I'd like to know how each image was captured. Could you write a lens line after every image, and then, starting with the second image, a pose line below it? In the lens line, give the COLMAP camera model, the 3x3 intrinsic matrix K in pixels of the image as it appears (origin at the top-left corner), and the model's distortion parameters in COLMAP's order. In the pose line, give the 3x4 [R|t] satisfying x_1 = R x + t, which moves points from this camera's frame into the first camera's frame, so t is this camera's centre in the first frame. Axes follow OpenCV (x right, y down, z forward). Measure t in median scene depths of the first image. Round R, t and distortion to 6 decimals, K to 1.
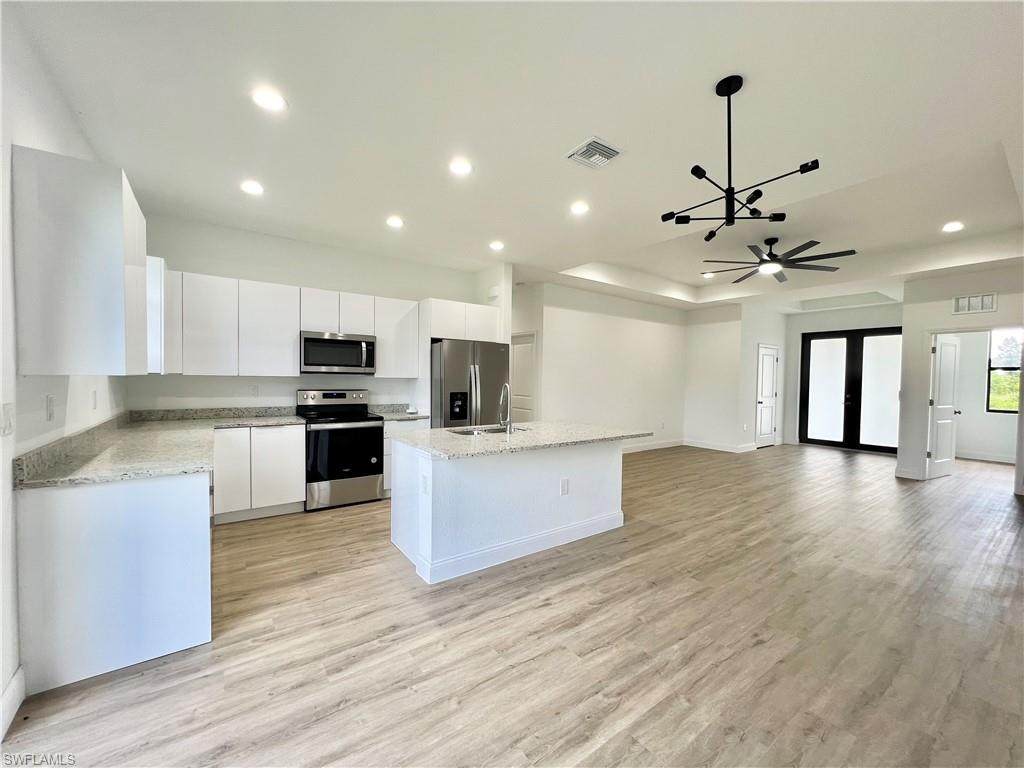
lens RADIAL K [[410.7, 0, 512.0], [0, 410.7, 389.1], [0, 0, 1]] dist [-0.005904, 0.001760]
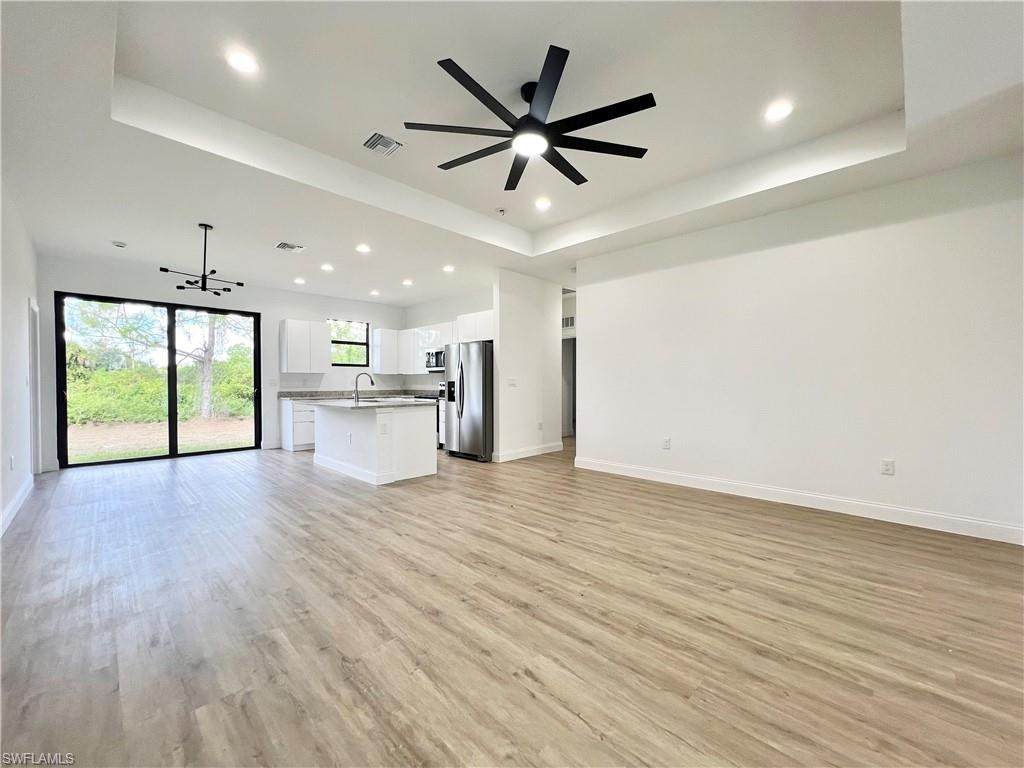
lens RADIAL K [[410.7, 0, 513.7], [0, 410.7, 388.6], [0, 0, 1]] dist [-0.005904, 0.001760]
pose [[0.166732, -0.001520, -0.986001, 1.286182], [-0.024389, 0.999686, -0.005666, 0.035182], [0.985701, 0.024993, 0.166643, 0.994416]]
